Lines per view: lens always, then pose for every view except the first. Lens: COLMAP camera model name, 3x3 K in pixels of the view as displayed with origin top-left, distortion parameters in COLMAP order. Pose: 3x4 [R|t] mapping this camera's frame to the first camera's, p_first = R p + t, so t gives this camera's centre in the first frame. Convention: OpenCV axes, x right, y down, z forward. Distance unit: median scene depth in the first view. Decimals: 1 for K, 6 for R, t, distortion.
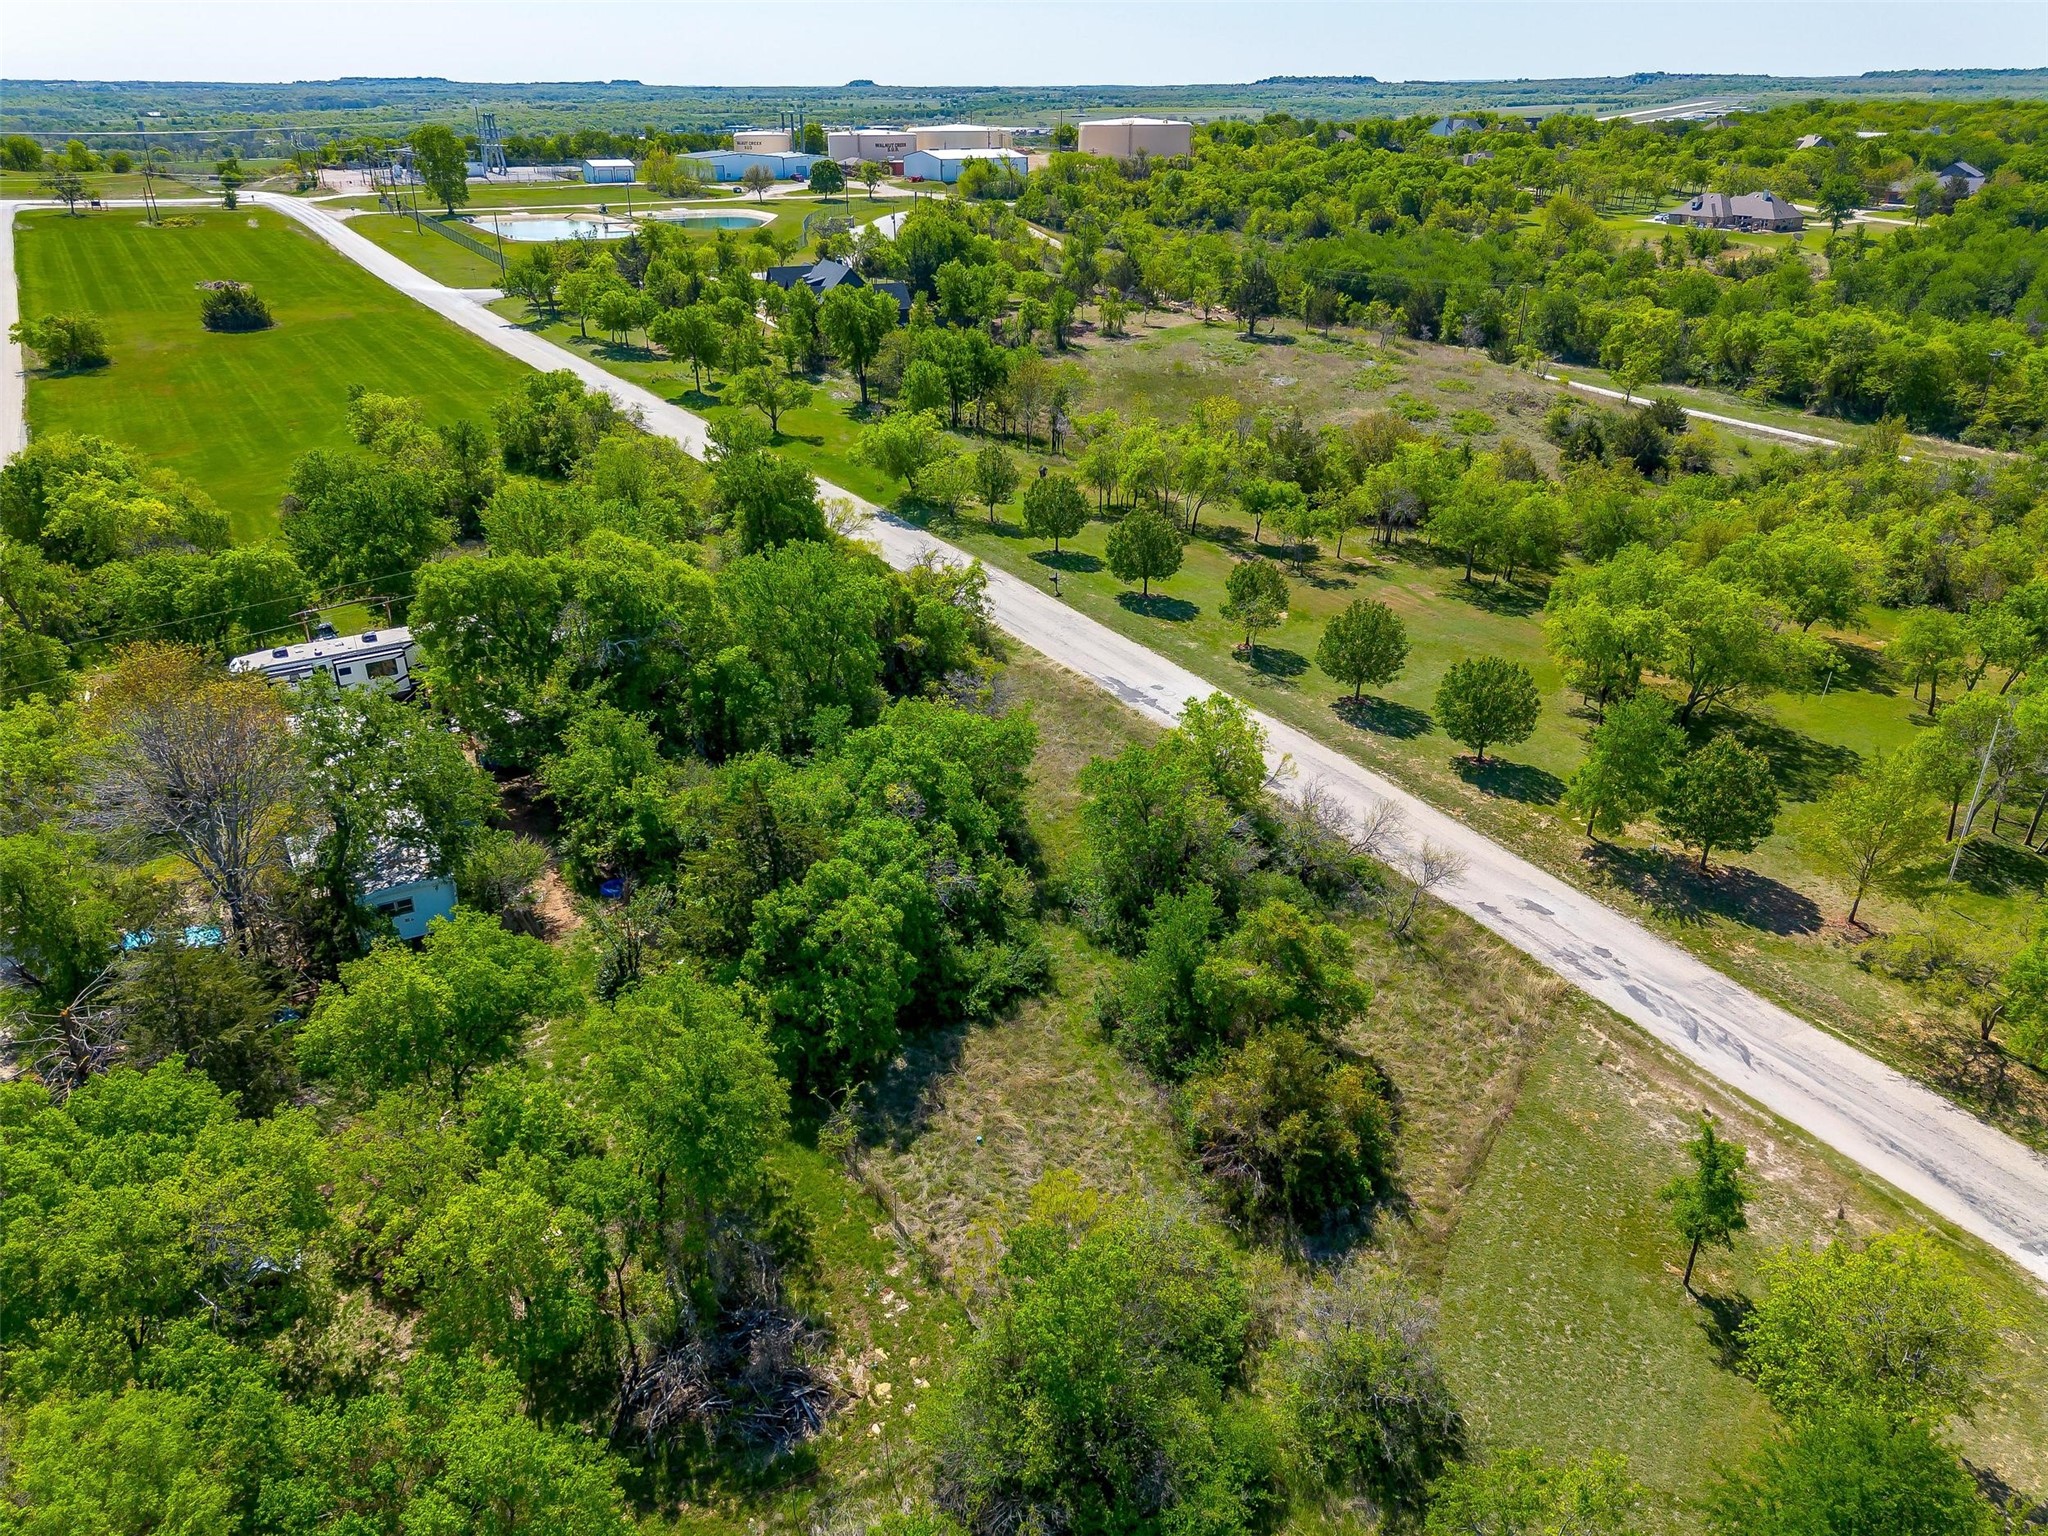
lens RADIAL K [[1473.1, 0, 1037.9], [0, 1473.1, 771.5], [0, 0, 1]] dist [0.056265, -0.039154]
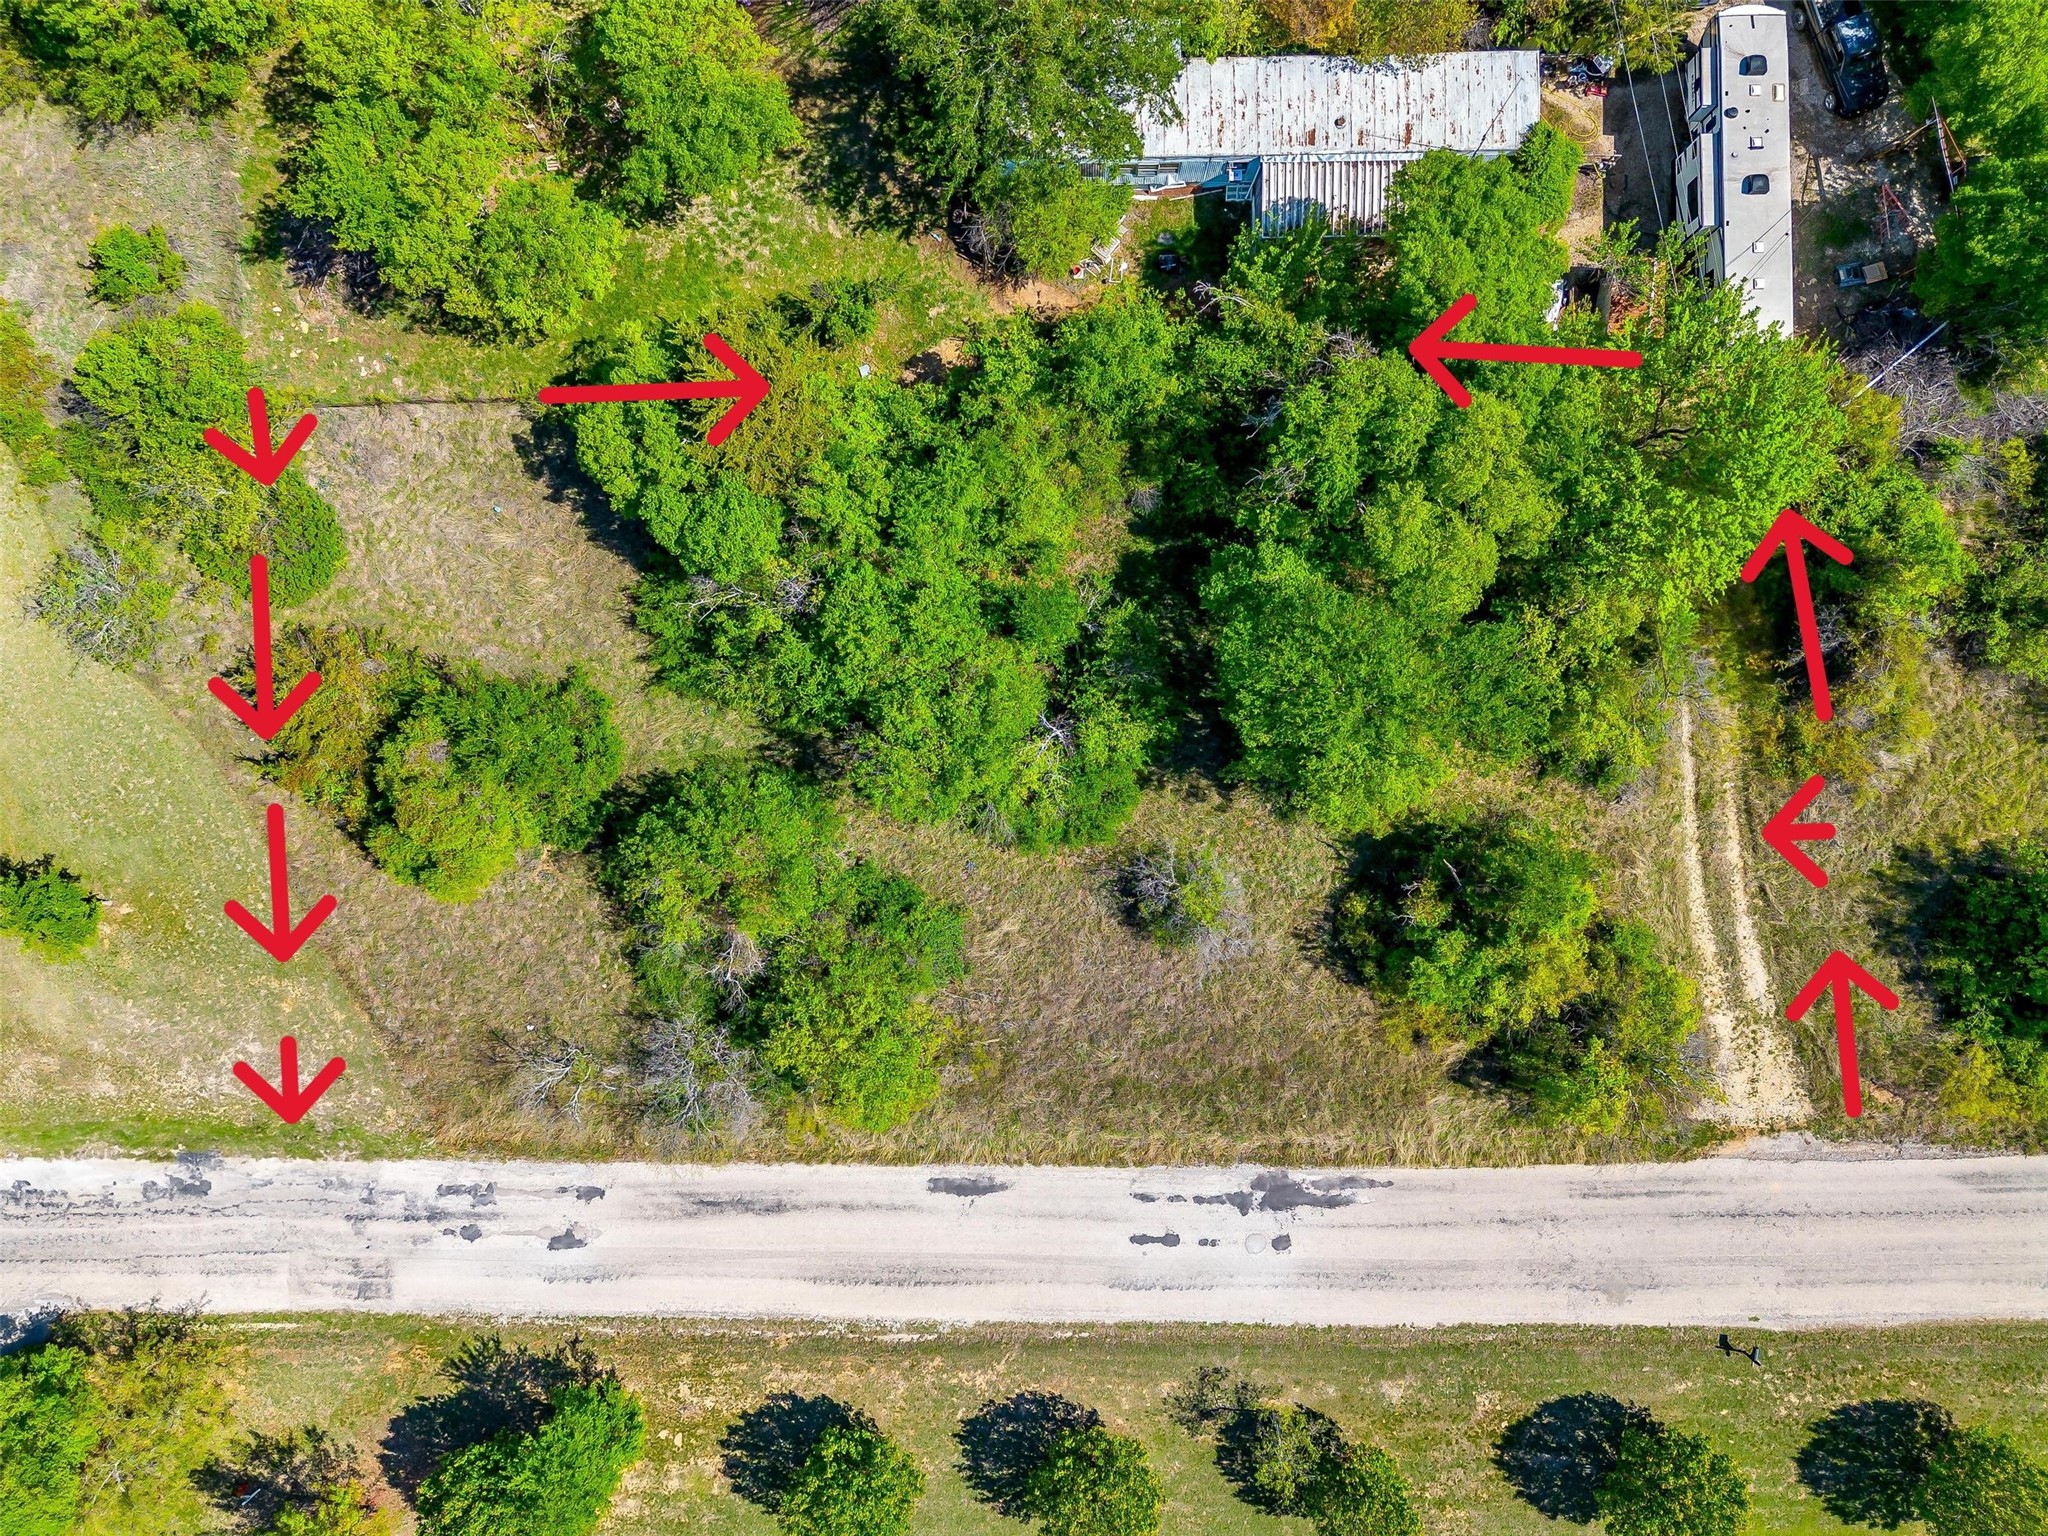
lens RADIAL K [[1473.1, 0, 1039.5], [0, 1473.1, 778.8], [0, 0, 1]] dist [0.056265, -0.039154]
pose [[-0.514727, 0.857352, 0.002203, -0.014003], [-0.364639, -0.221242, 0.904484, -0.179513], [0.775948, 0.464758, 0.426503, 0.160905]]
